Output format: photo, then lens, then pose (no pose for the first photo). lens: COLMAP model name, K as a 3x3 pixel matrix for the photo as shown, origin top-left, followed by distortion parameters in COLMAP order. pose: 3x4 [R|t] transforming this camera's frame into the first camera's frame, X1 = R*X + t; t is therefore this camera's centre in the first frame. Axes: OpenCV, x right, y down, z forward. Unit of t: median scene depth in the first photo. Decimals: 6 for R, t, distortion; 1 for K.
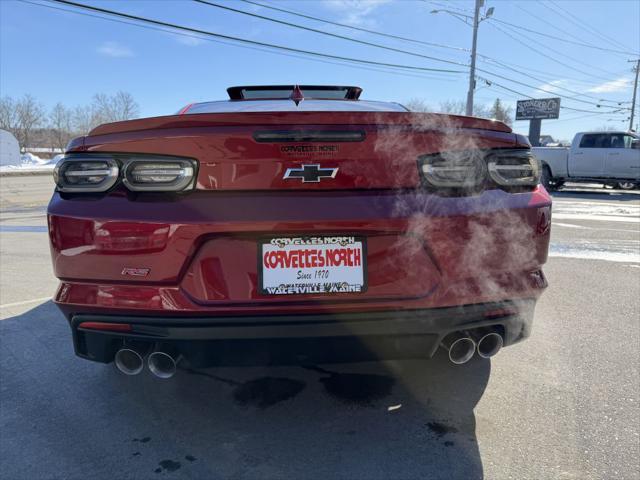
lens RADIAL K [[457.7, 0, 319.2], [0, 457.7, 243.2], [0, 0, 1]] dist [0.004202, -0.005304]
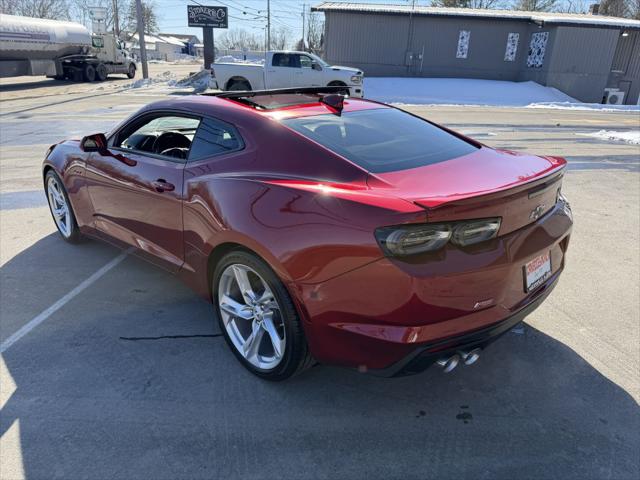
lens RADIAL K [[457.7, 0, 319.2], [0, 457.7, 243.2], [0, 0, 1]] dist [0.004202, -0.005304]
pose [[0.755402, -0.221345, 0.616745, -1.405934], [0.090503, 0.967442, 0.236358, -0.433439], [-0.648981, -0.122728, 0.750840, 0.245017]]
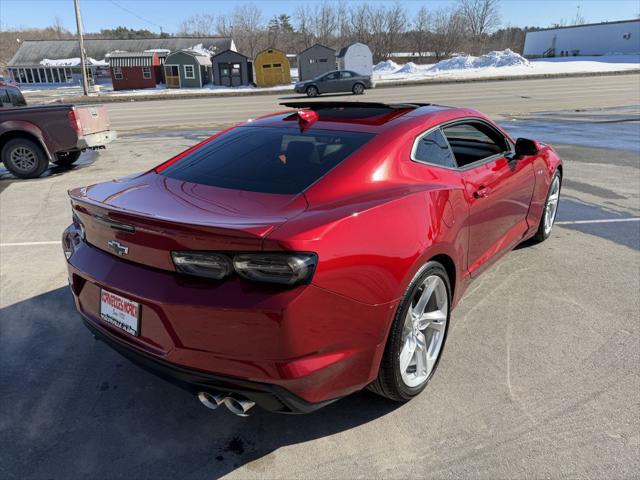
lens RADIAL K [[454.7, 0, 319.4], [0, 454.7, 243.4], [0, 0, 1]] dist [0.018522, -0.022399]
pose [[0.751393, 0.213044, -0.624517, 1.188848], [-0.080458, 0.968964, 0.233742, -0.486542], [0.654932, -0.125384, 0.745214, 0.298964]]
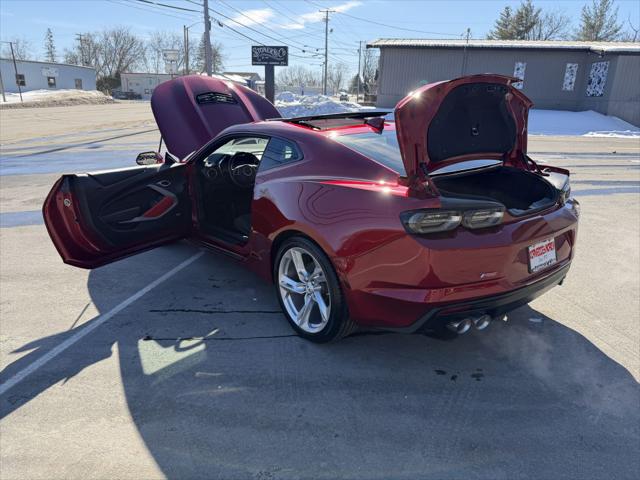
lens RADIAL K [[454.7, 0, 319.4], [0, 454.7, 243.4], [0, 0, 1]] dist [0.018522, -0.022399]
pose [[0.825387, -0.165426, 0.539788, -1.629894], [0.090126, 0.982455, 0.163276, -0.353051], [-0.557328, -0.086117, 0.825815, -0.077657]]
